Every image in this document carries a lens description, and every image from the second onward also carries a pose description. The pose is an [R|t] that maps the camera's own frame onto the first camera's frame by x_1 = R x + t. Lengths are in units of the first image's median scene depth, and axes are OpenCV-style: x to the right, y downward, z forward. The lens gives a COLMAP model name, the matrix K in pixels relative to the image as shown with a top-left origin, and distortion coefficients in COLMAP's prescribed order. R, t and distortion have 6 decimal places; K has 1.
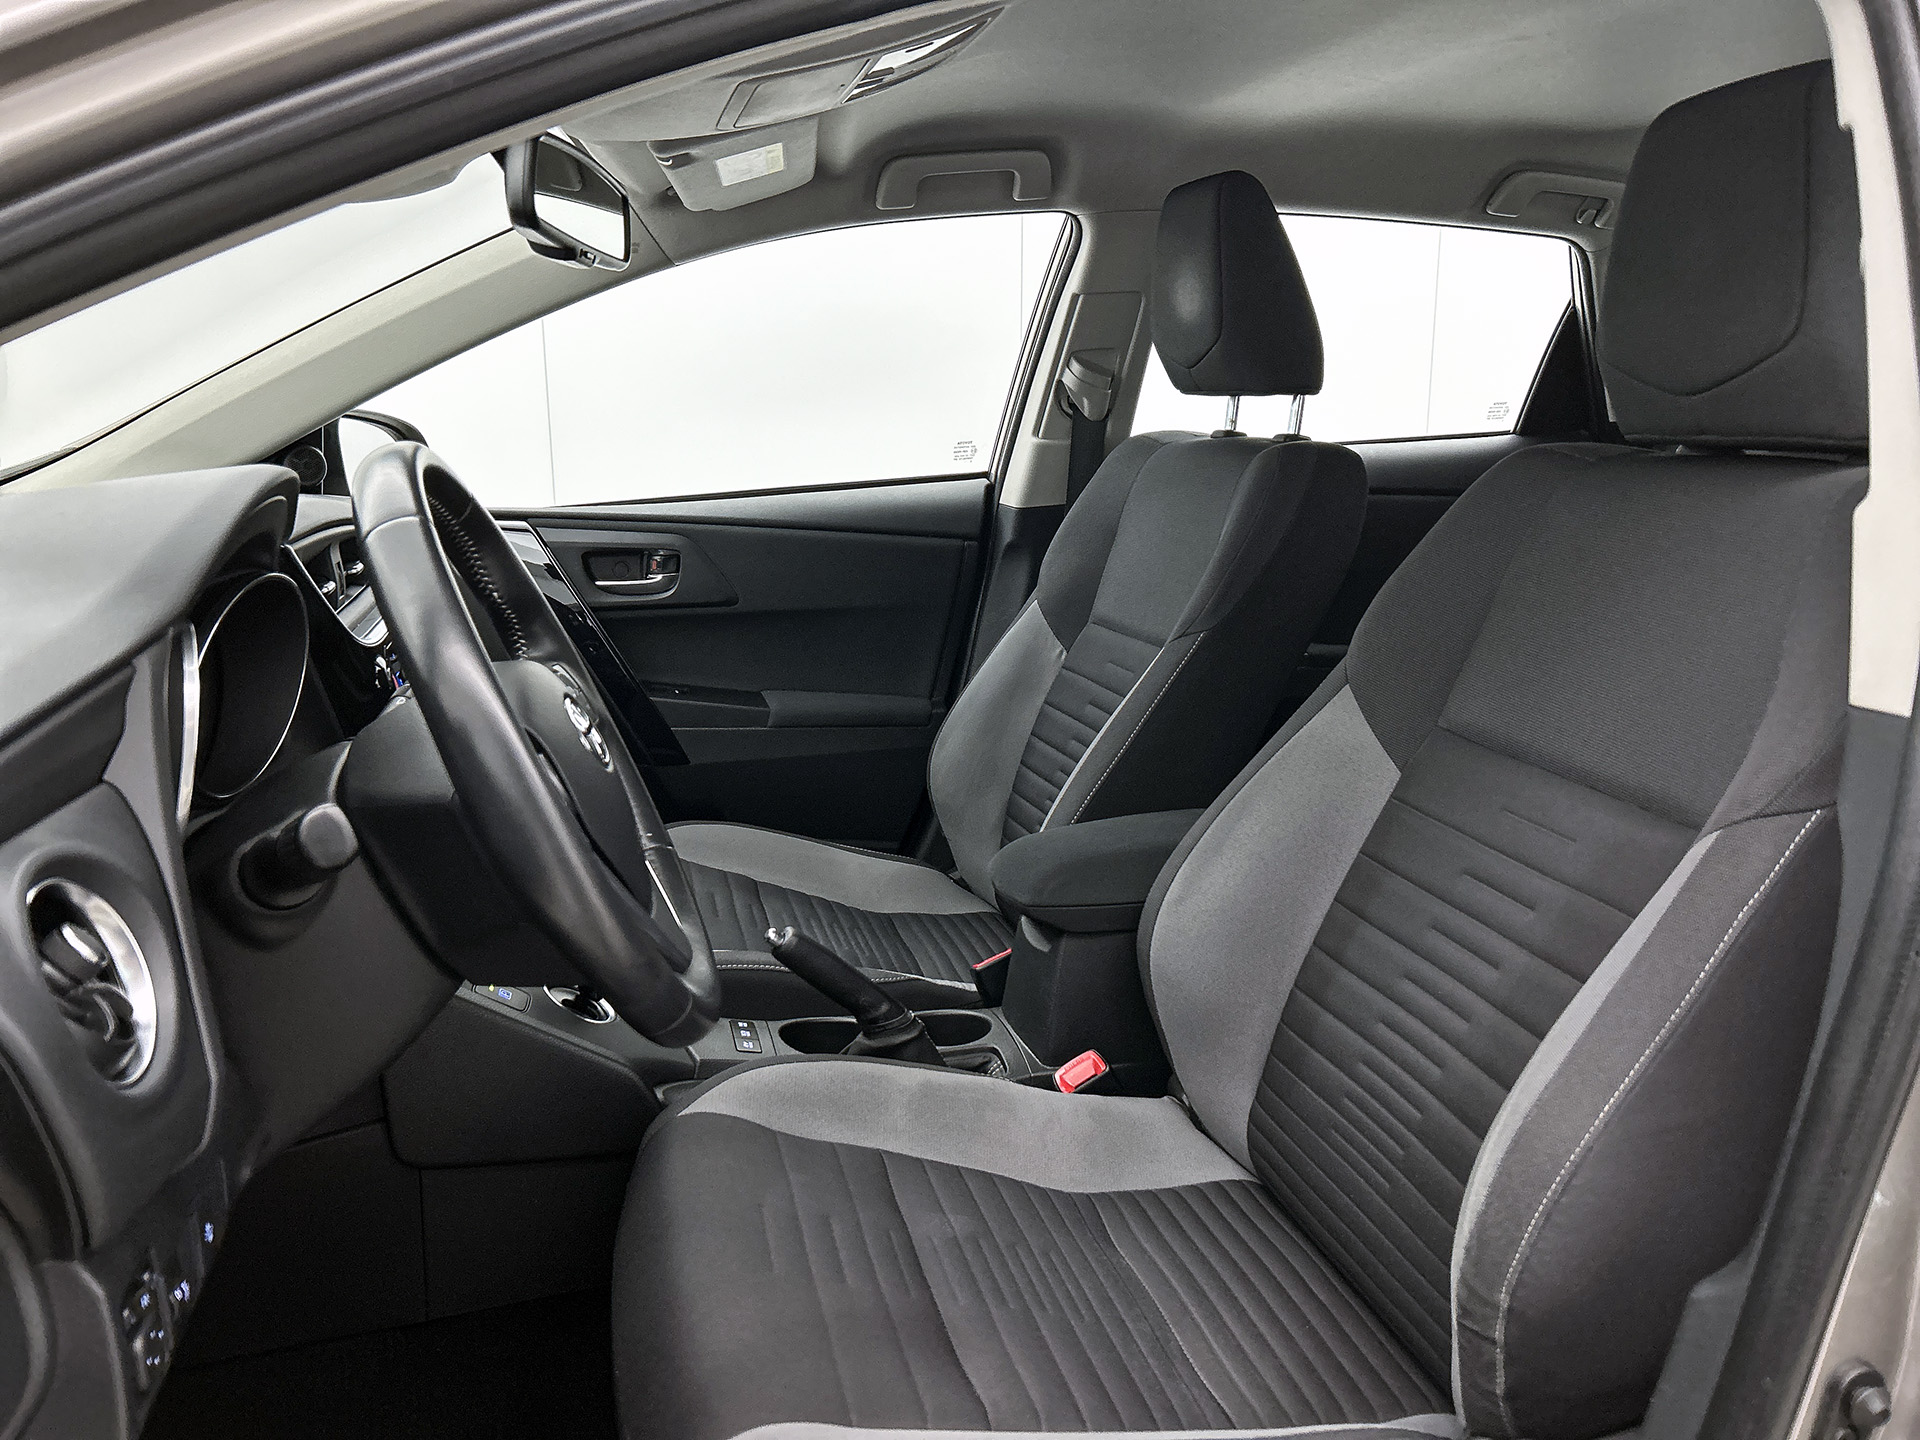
lens RADIAL K [[1529.1, 0, 999.8], [0, 1529.1, 779.4], [0, 0, 1]] dist [0.011104, 0.003289]
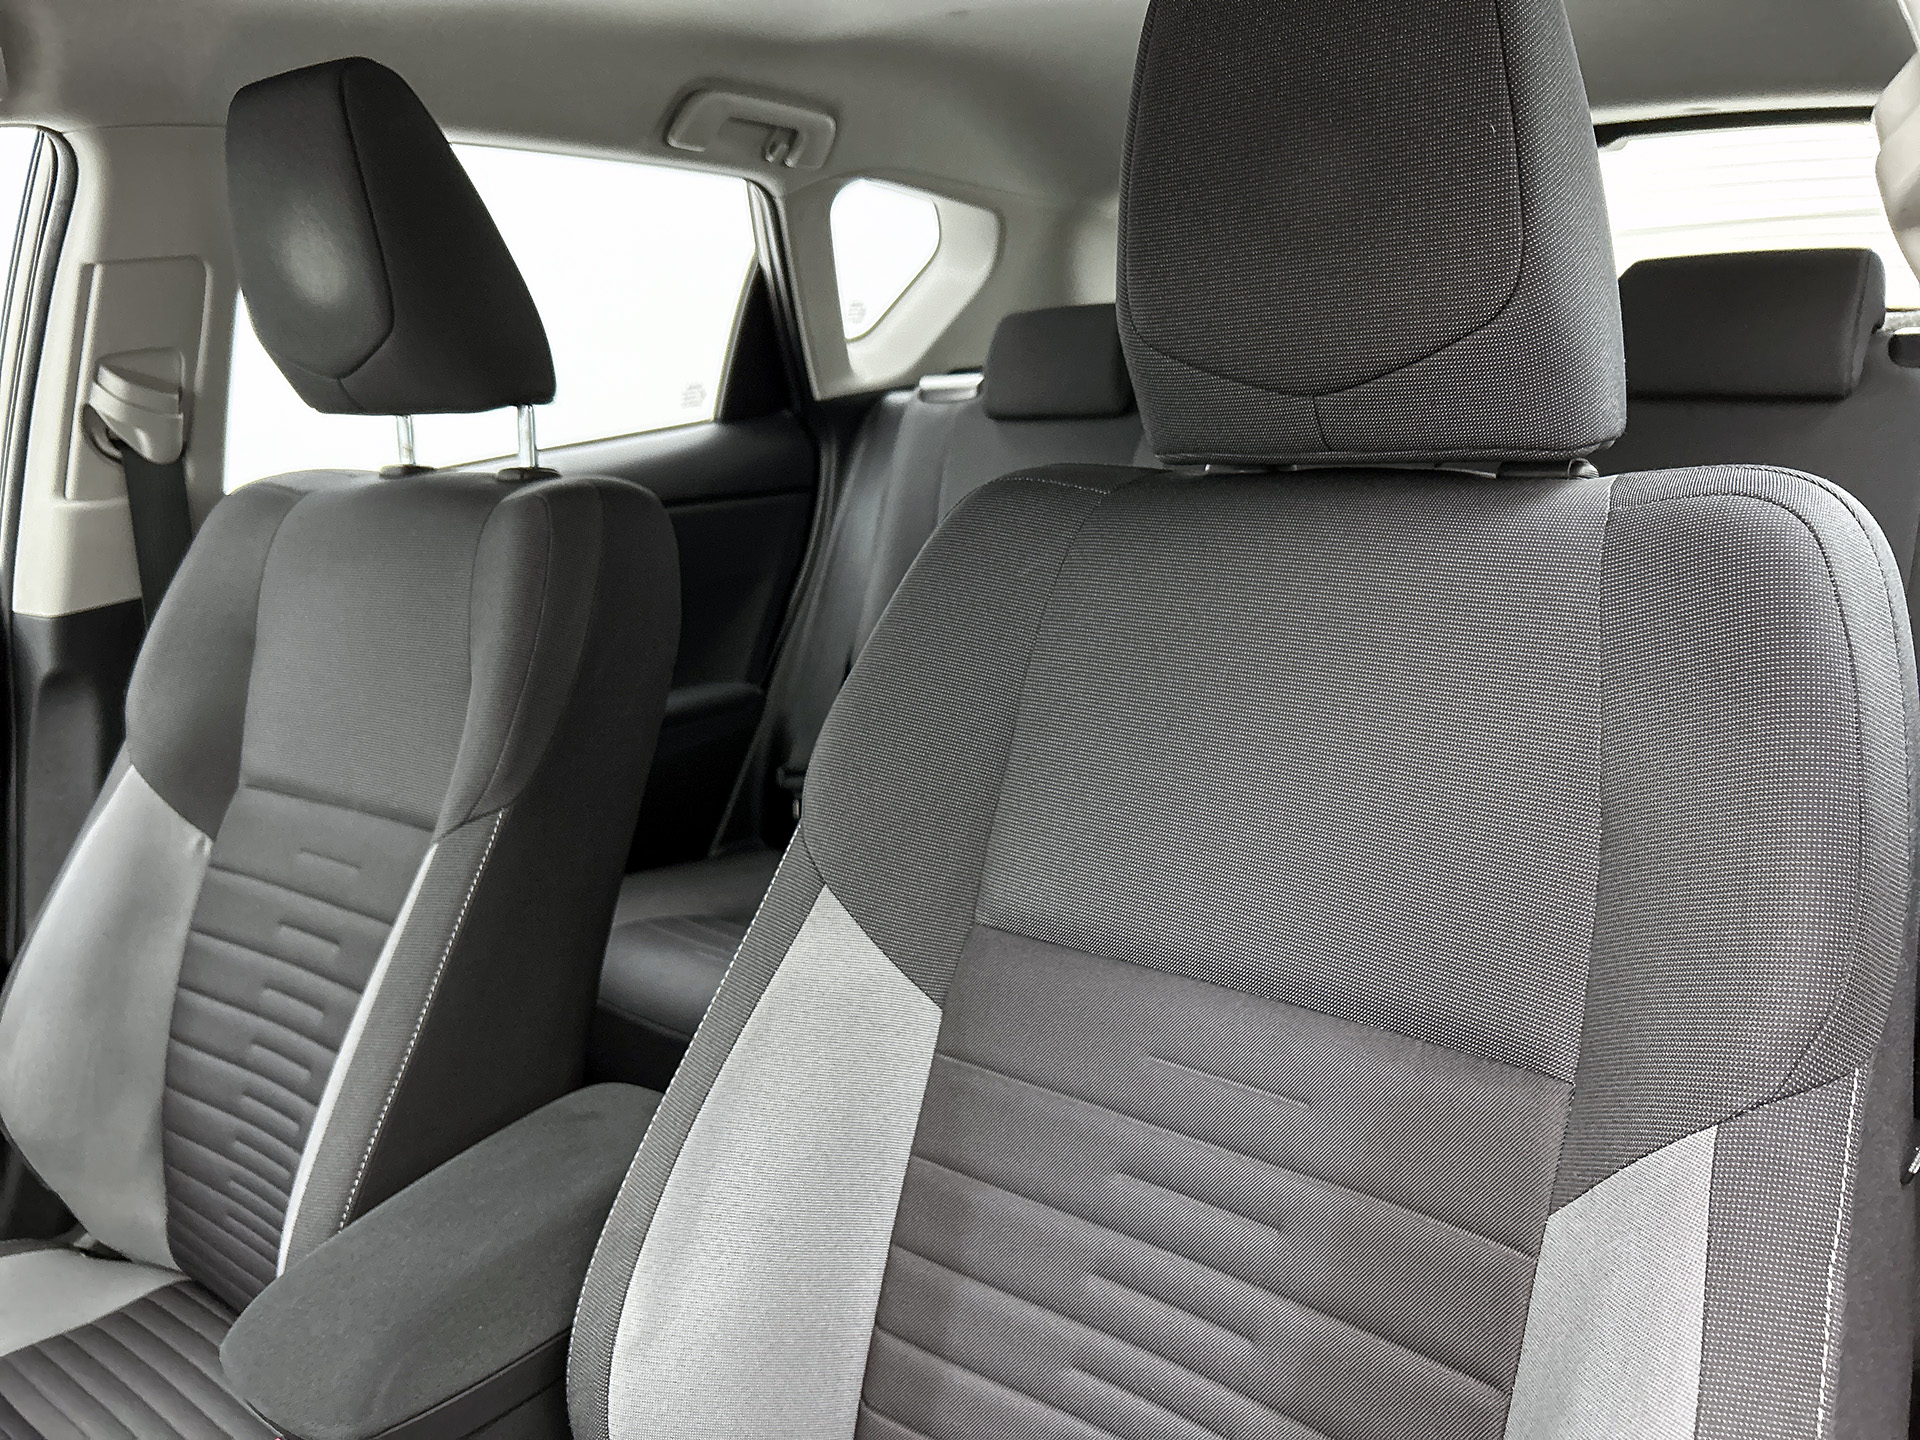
lens RADIAL K [[1479.1, 0, 944.3], [0, 1479.1, 738.7], [0, 0, 1]] dist [0.014459, 0.001630]
pose [[0.816152, -0.201257, 0.541657, -0.031399], [0.195625, 0.978268, 0.068722, -0.107018], [-0.543716, 0.049874, 0.837786, 0.330464]]
